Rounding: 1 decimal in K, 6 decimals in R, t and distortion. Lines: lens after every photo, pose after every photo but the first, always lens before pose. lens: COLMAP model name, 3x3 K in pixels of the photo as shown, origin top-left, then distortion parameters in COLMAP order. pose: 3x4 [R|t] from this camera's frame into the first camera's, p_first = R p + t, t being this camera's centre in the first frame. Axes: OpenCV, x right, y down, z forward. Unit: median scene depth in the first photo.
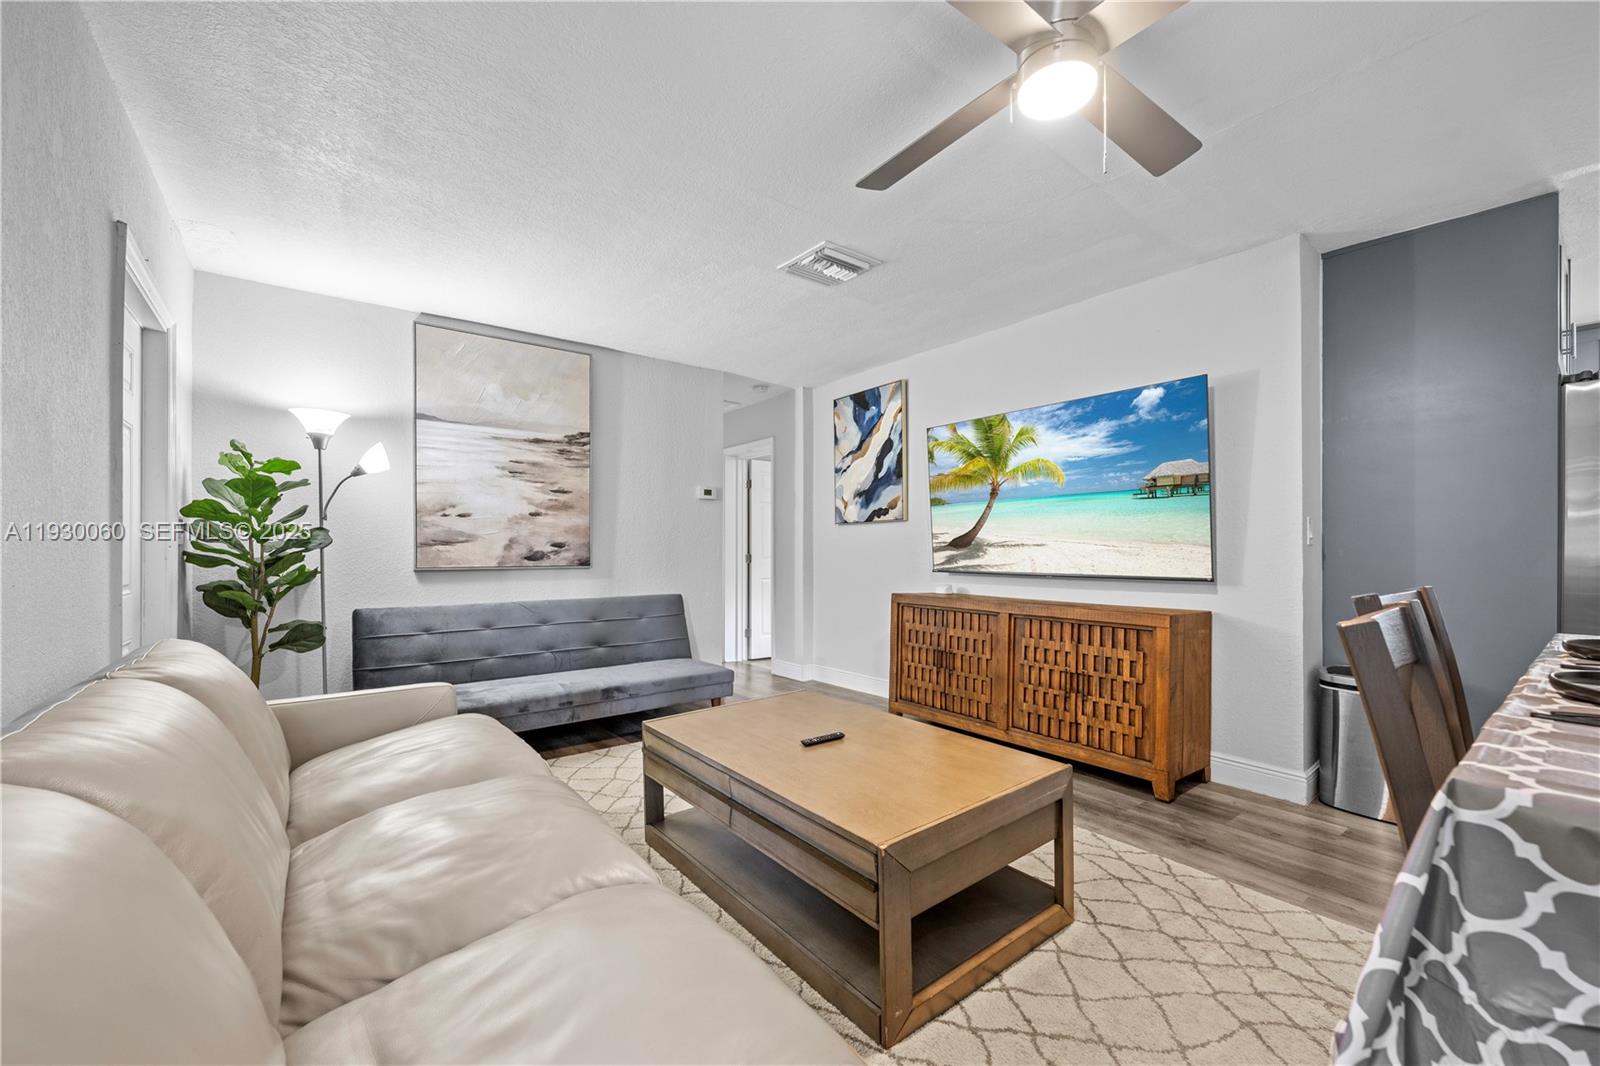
lens RADIAL K [[645.3, 0, 802.9], [0, 645.3, 555.8], [0, 0, 1]] dist [-0.003623, 0.001636]
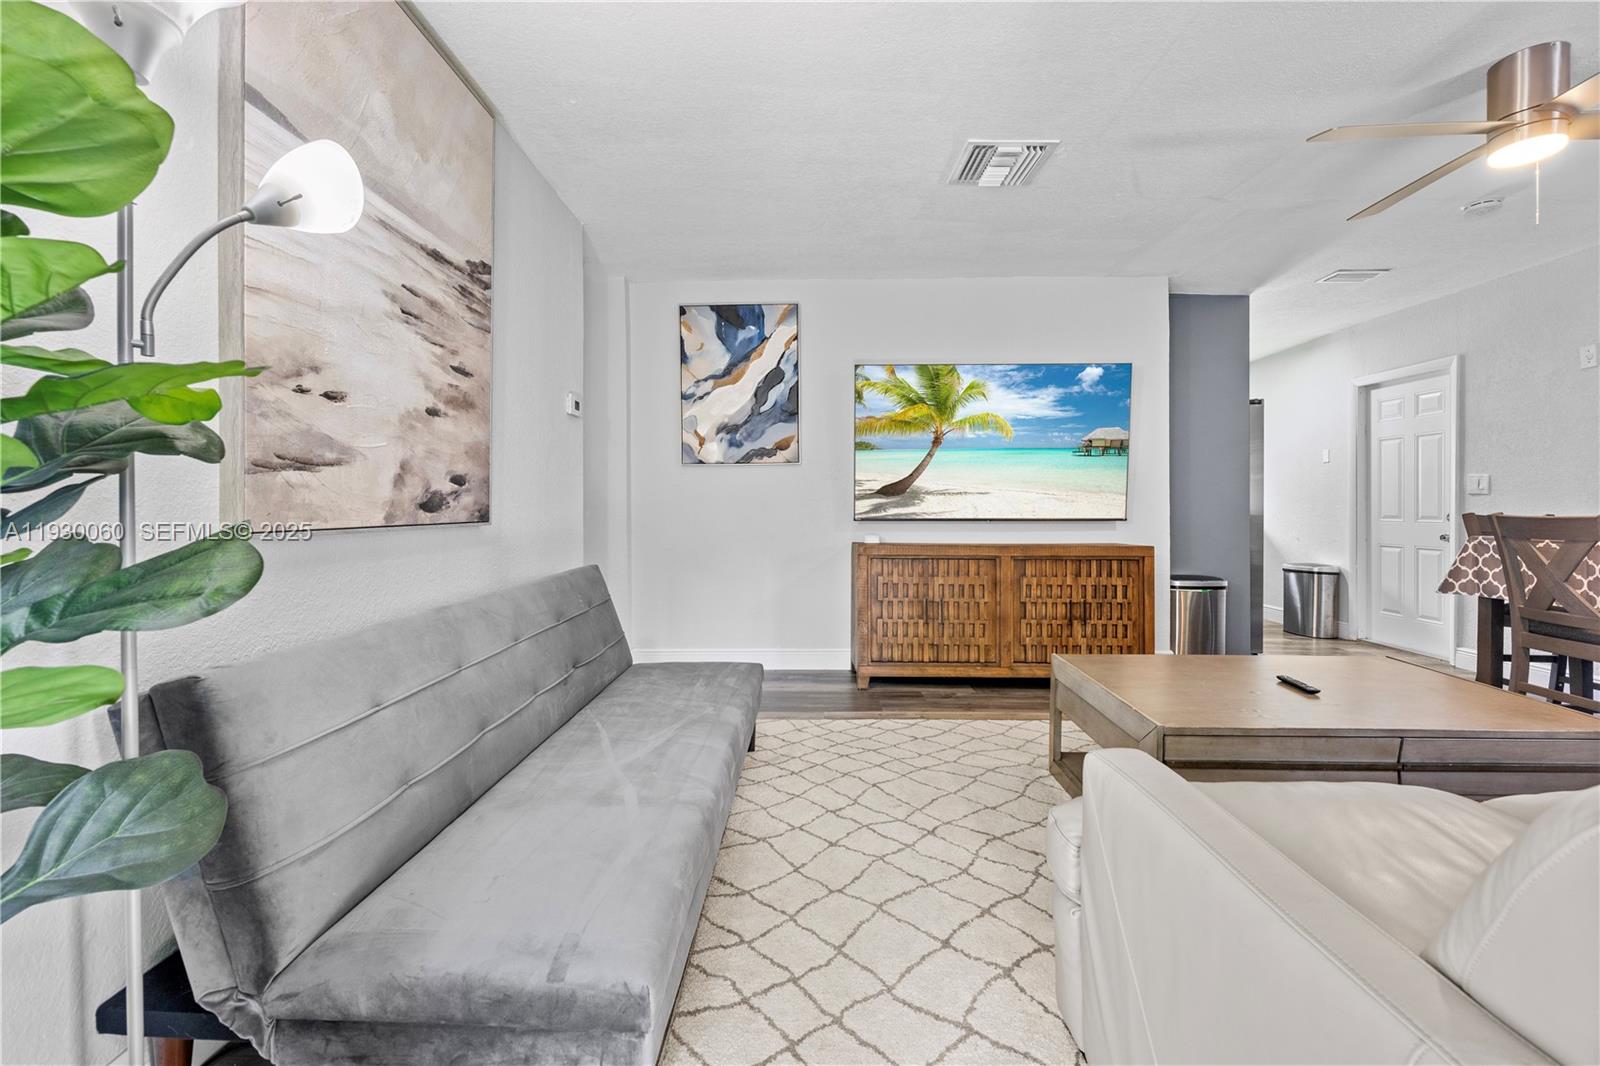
lens RADIAL K [[645.3, 0, 788.7], [0, 645.3, 521.4], [0, 0, 1]] dist [-0.003623, 0.001636]
pose [[0.641254, -0.019892, 0.767071, -0.623415], [0.005153, 0.999753, 0.021618, 0.005925], [-0.767312, -0.009910, 0.641198, 0.514186]]
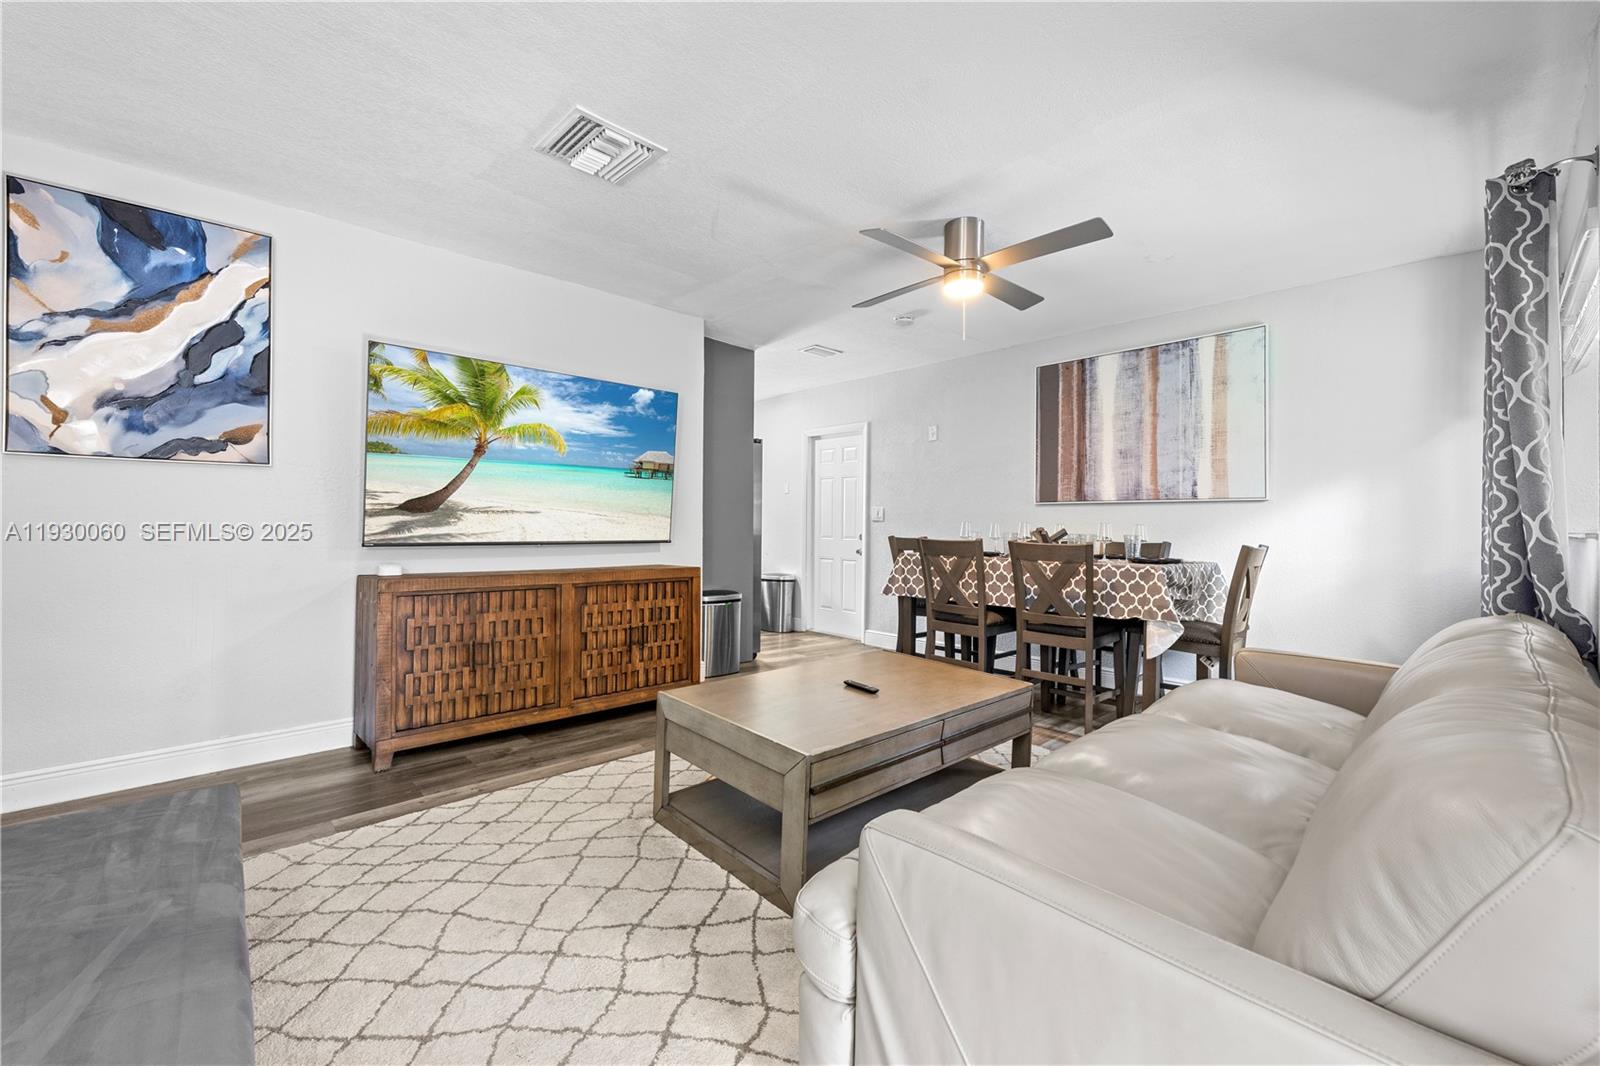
lens RADIAL K [[645.3, 0, 783.0], [0, 645.3, 522.3], [0, 0, 1]] dist [-0.003623, 0.001636]
pose [[-0.066944, -0.000113, 0.997757, -0.572657], [-0.006738, 0.999977, -0.000339, -0.004162], [-0.997734, -0.006746, -0.066943, 0.641649]]
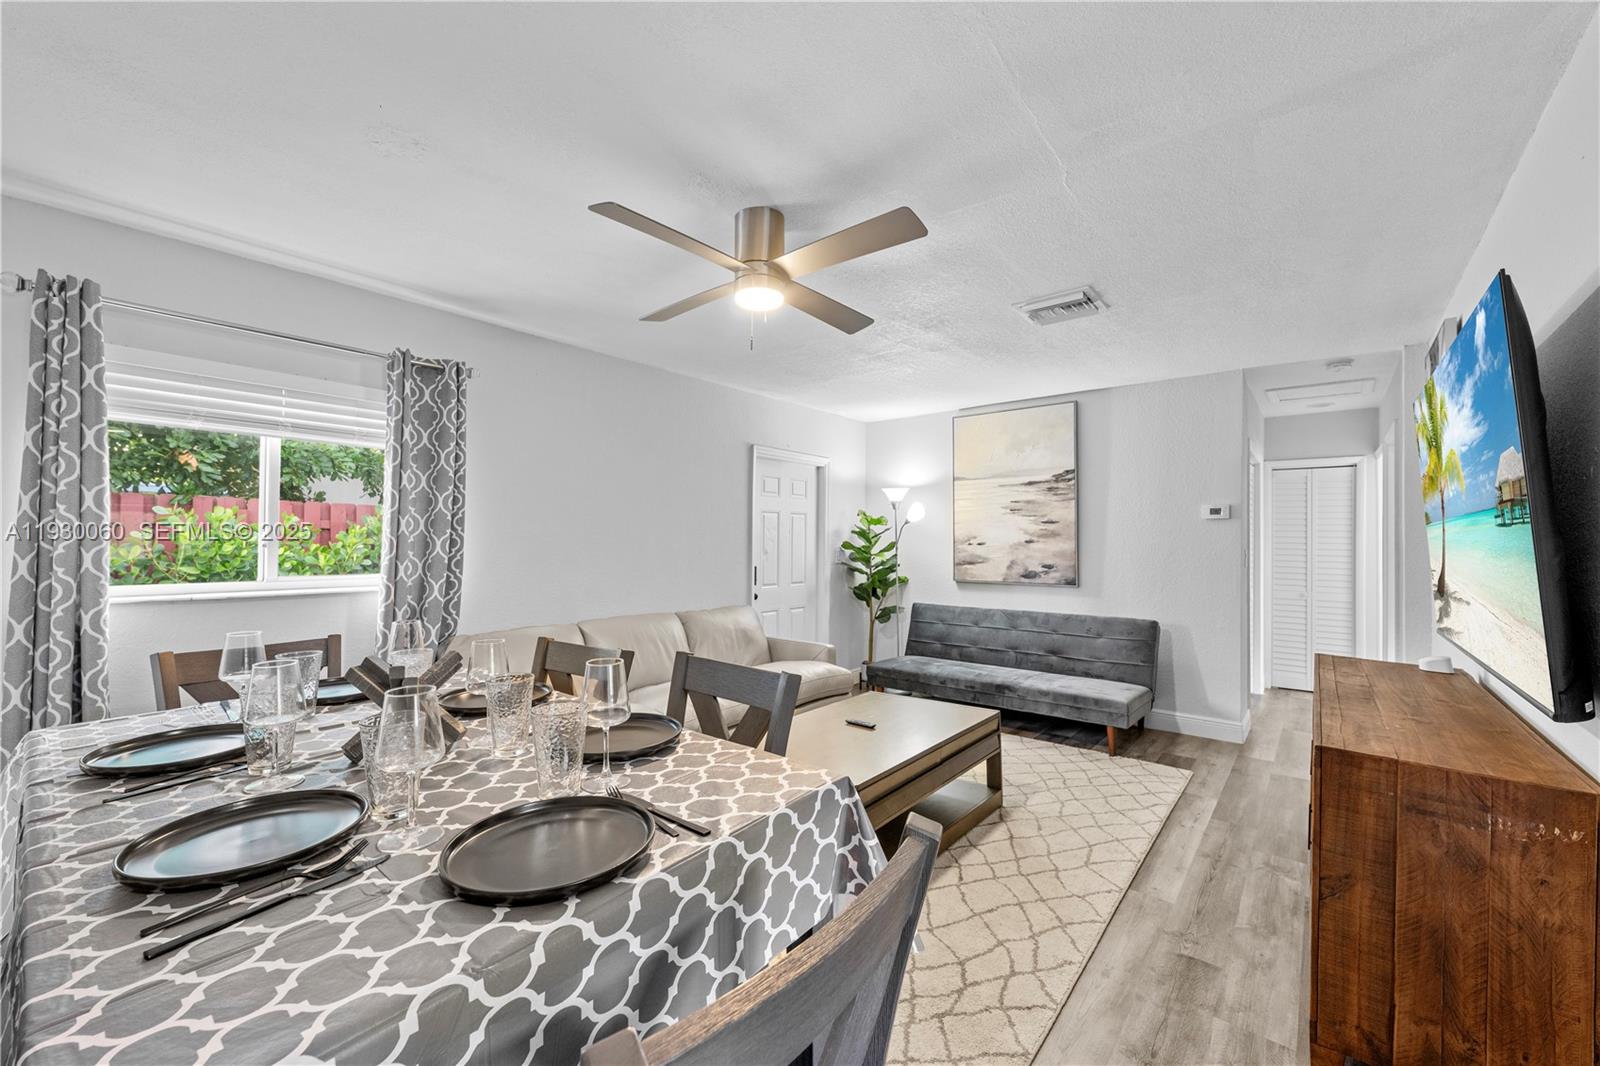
lens RADIAL K [[645.3, 0, 796.4], [0, 645.3, 531.4], [0, 0, 1]] dist [-0.003623, 0.001636]
pose [[0.204169, -0.015245, -0.978817, 0.740039], [-0.010656, 0.999785, -0.017794, -0.058430], [0.978878, 0.014064, 0.203962, 0.305317]]
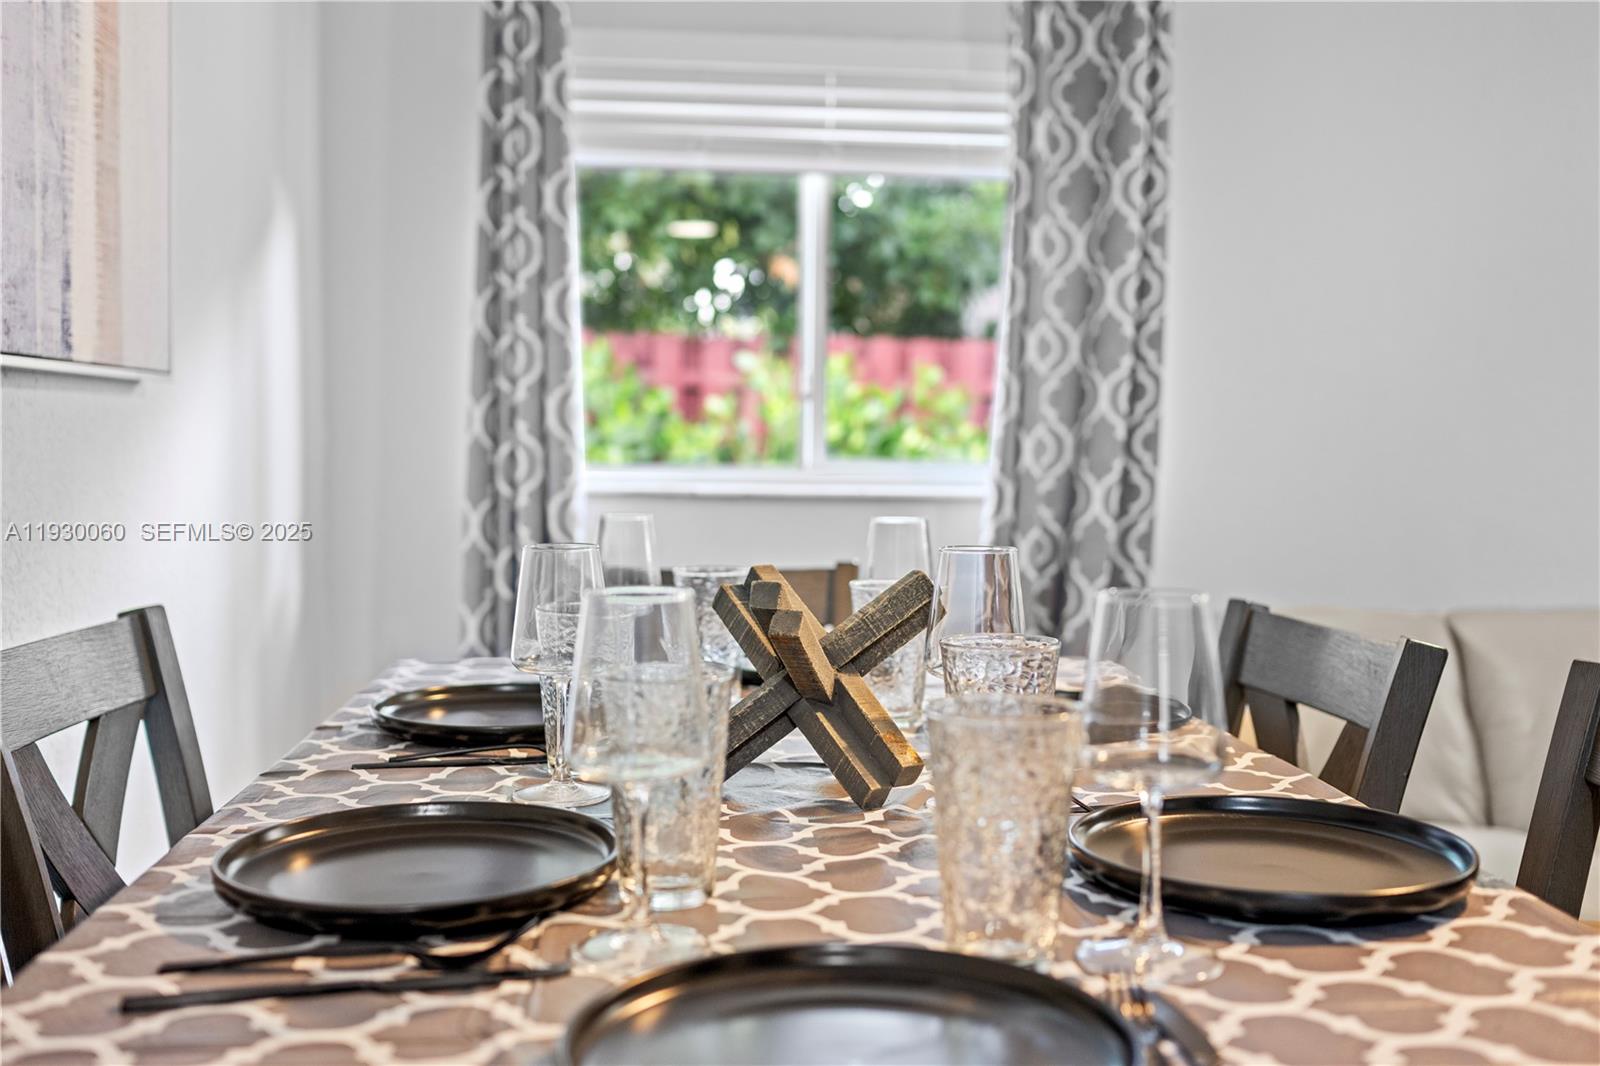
lens RADIAL K [[1563.2, 0, 784.2], [0, 1563.2, 579.0], [0, 0, 1]] dist [-0.005004, 0.000000]
pose [[-0.565274, 0.064035, -0.822414, 0.657901], [-0.021232, 0.995523, 0.092107, -0.027333], [0.824630, 0.069528, -0.561384, 0.365921]]
